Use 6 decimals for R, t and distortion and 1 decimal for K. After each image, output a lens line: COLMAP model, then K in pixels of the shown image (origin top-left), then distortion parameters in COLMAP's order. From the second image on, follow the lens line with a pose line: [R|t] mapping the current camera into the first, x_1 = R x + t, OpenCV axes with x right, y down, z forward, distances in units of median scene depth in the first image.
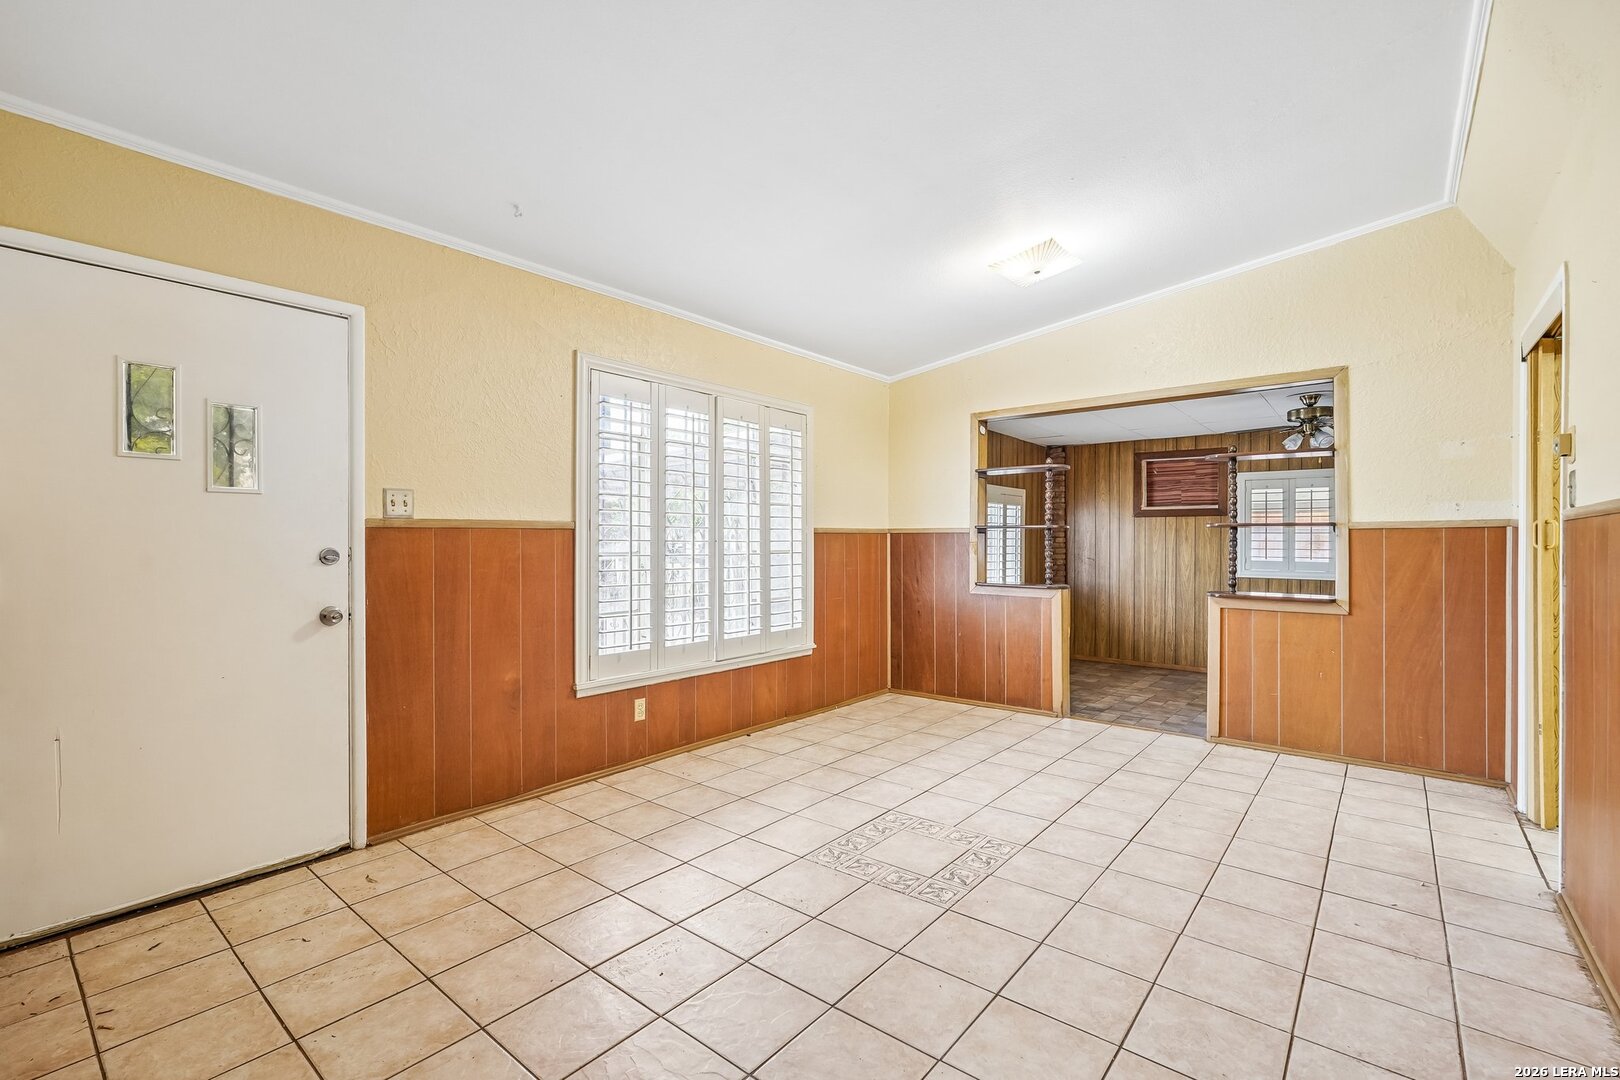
lens RADIAL K [[714.2, 0, 804.3], [0, 714.2, 540.6], [0, 0, 1]] dist [-0.019856, 0.010649]
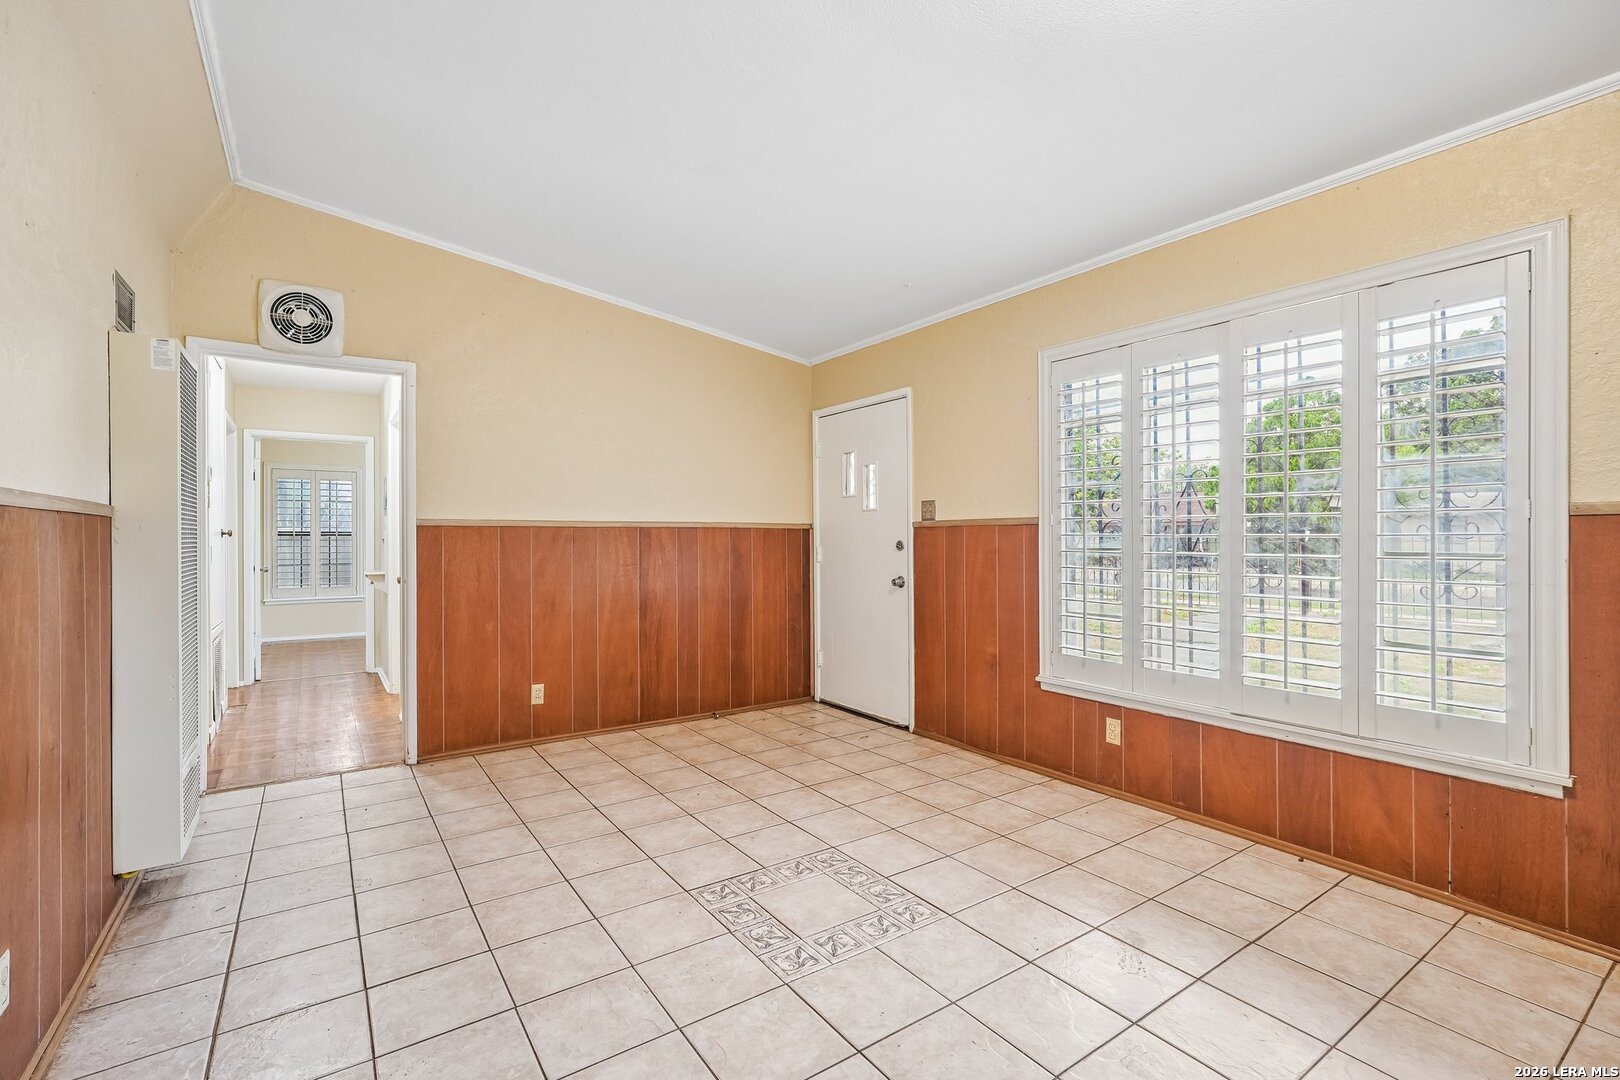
lens RADIAL K [[714.2, 0, 804.3], [0, 714.2, 540.6], [0, 0, 1]] dist [-0.019856, 0.010649]
pose [[-0.268508, 0.006101, -0.963258, 0.826209], [0.003855, 0.999979, 0.005259, 0.000732], [0.963270, -0.002301, -0.268525, 1.034202]]
